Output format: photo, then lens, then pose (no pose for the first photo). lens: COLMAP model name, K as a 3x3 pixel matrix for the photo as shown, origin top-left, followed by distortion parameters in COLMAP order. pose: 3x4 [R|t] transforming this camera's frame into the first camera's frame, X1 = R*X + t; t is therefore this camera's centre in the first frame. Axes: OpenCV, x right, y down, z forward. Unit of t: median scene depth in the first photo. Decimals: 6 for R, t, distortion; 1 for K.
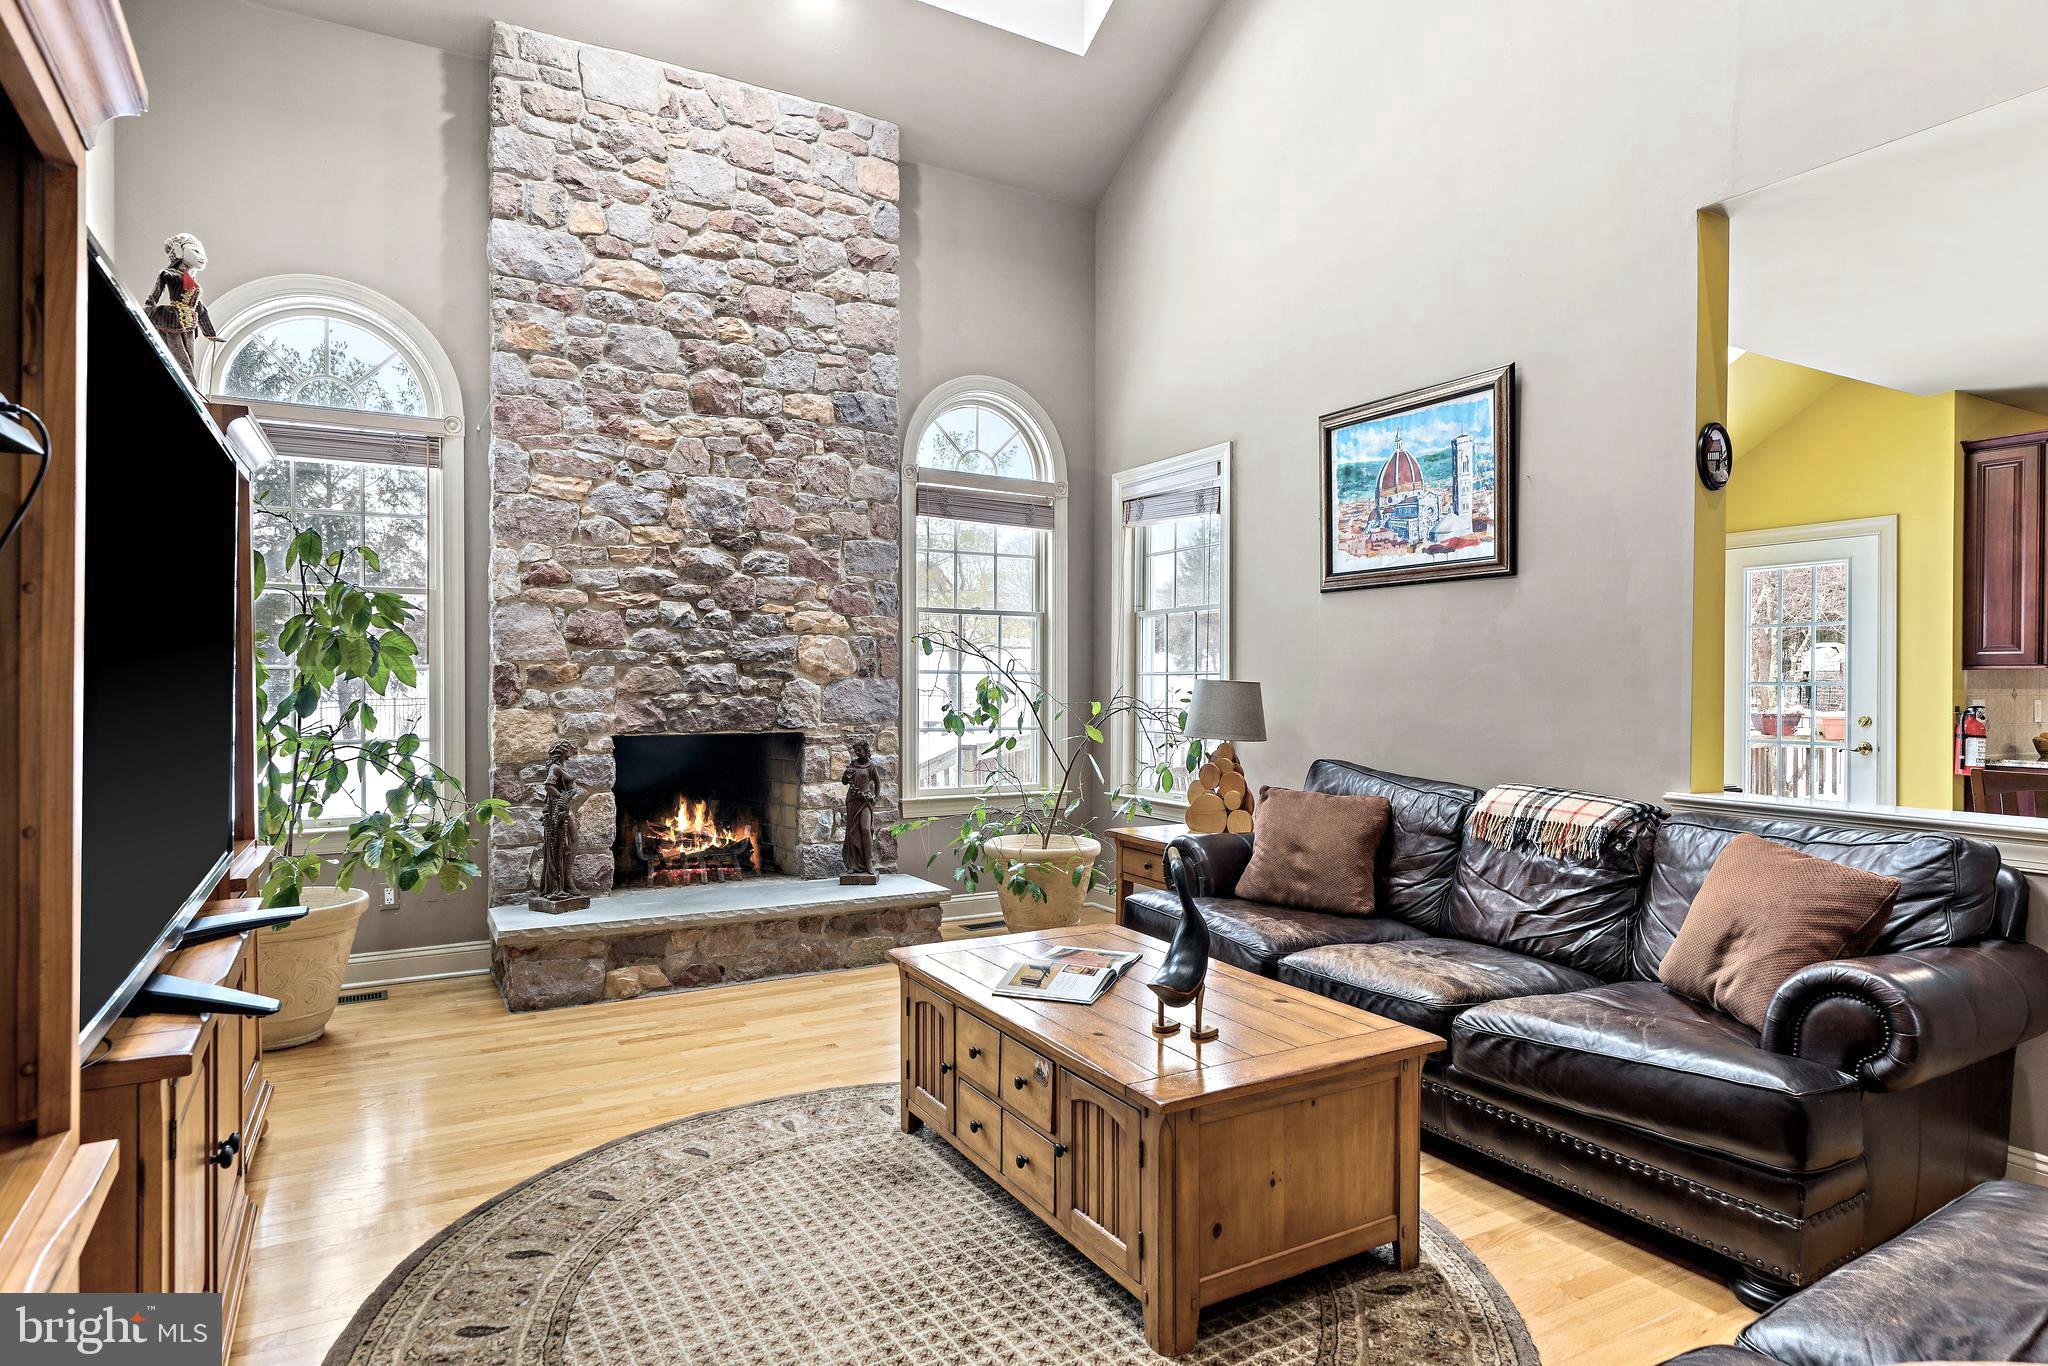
lens RADIAL K [[1121.6, 0, 1033.8], [0, 1121.6, 684.1], [0, 0, 1]] dist [0.002844, 0.001972]
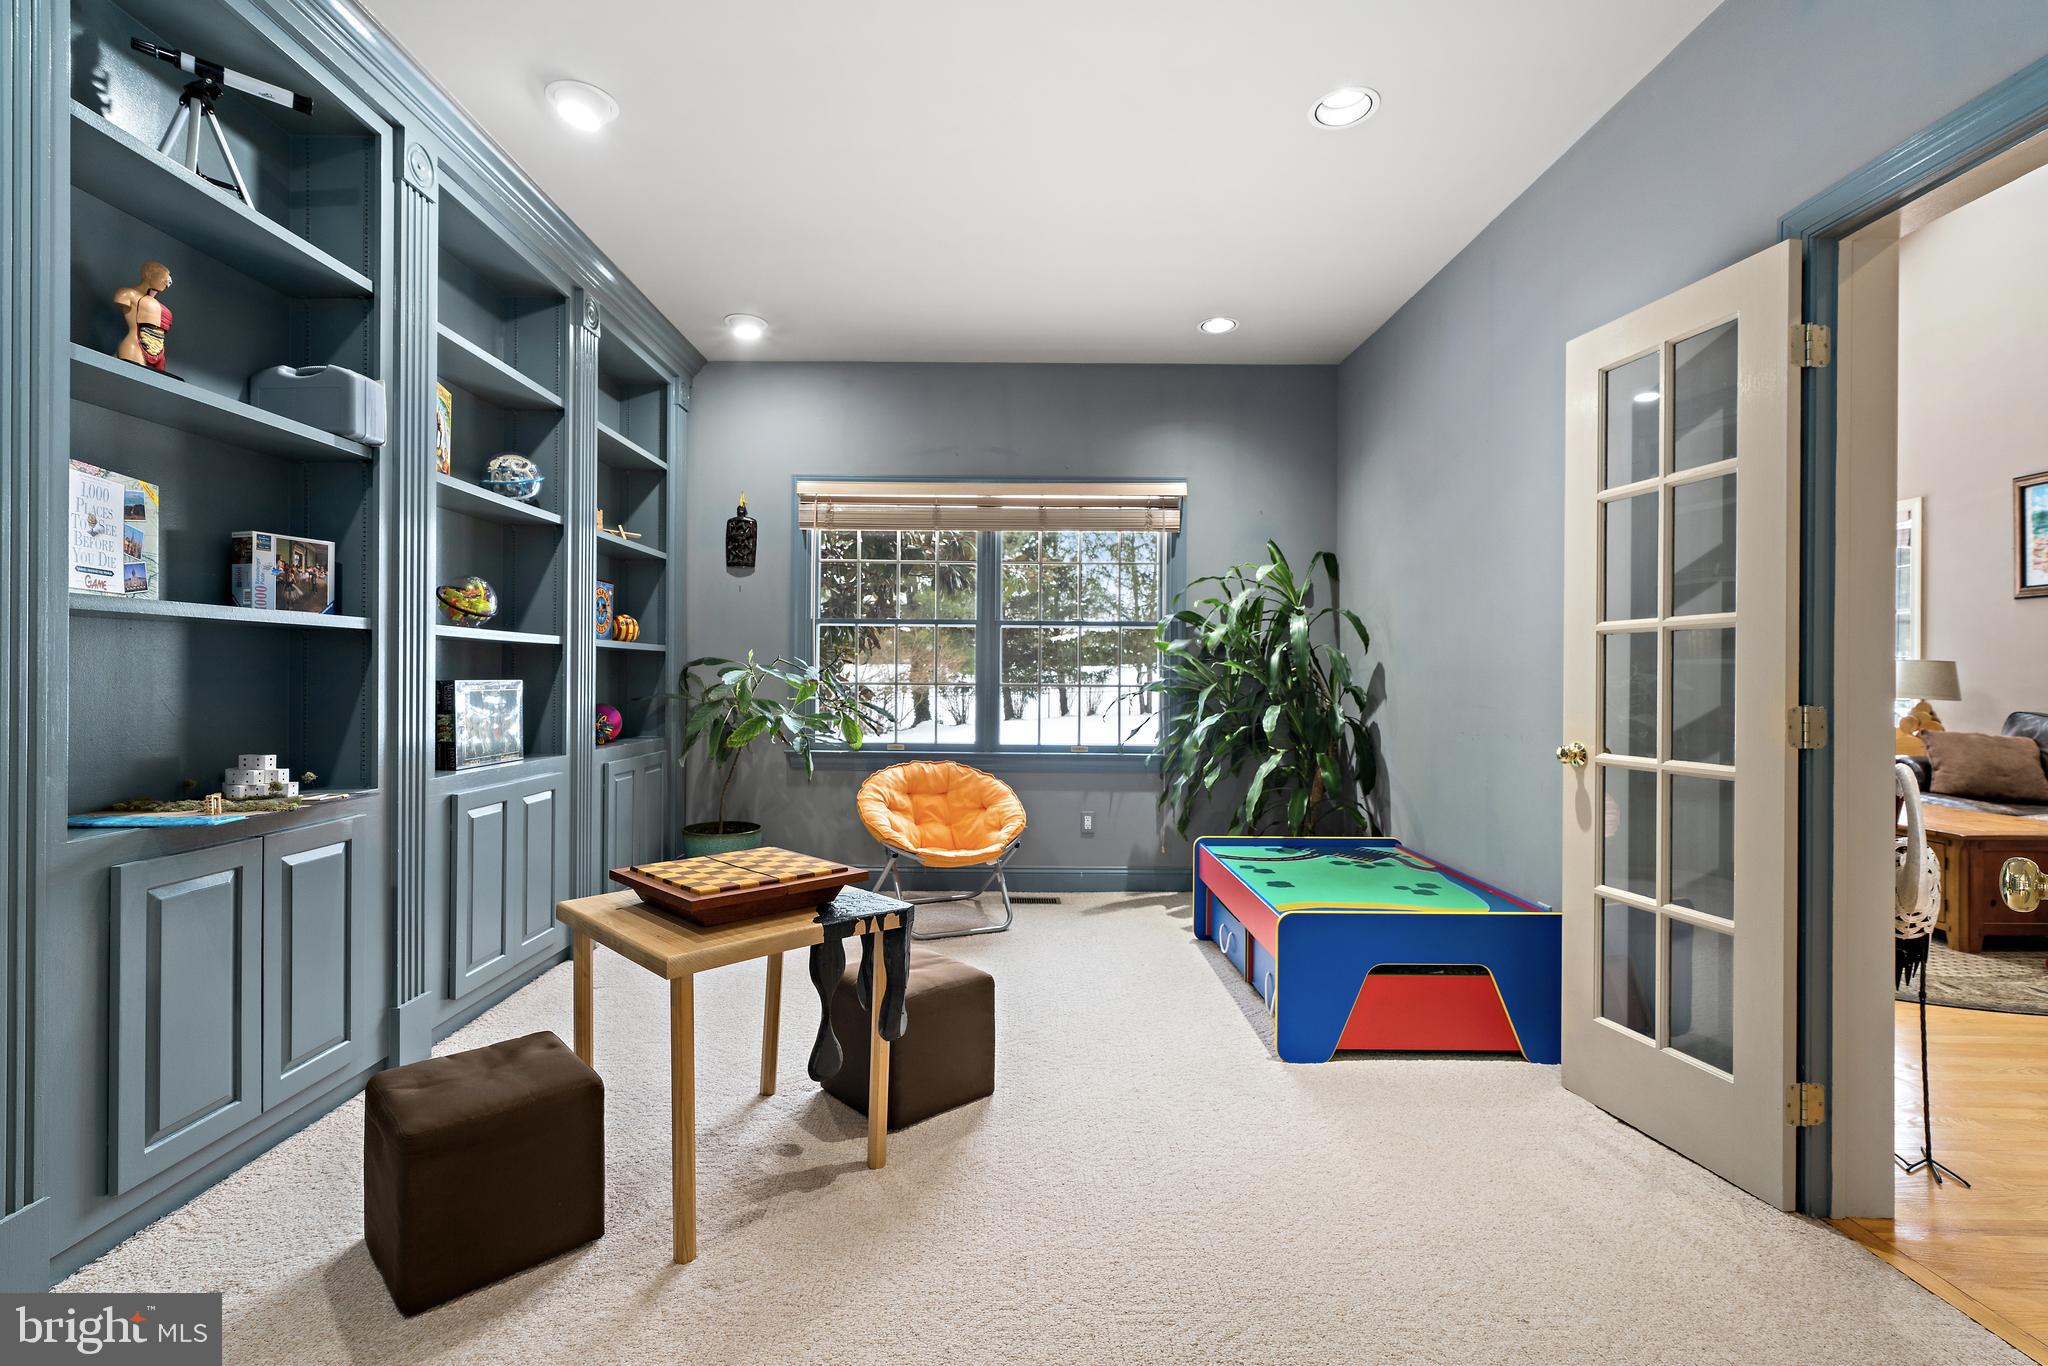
lens RADIAL K [[946.6, 0, 1015.0], [0, 946.6, 674.9], [0, 0, 1]] dist [-0.001885, 0.001578]
pose [[0.872118, 0.002253, -0.489290, -0.278115], [-0.008485, 0.999909, -0.010519, 0.041284], [0.489222, 0.013325, 0.872058, -0.713204]]
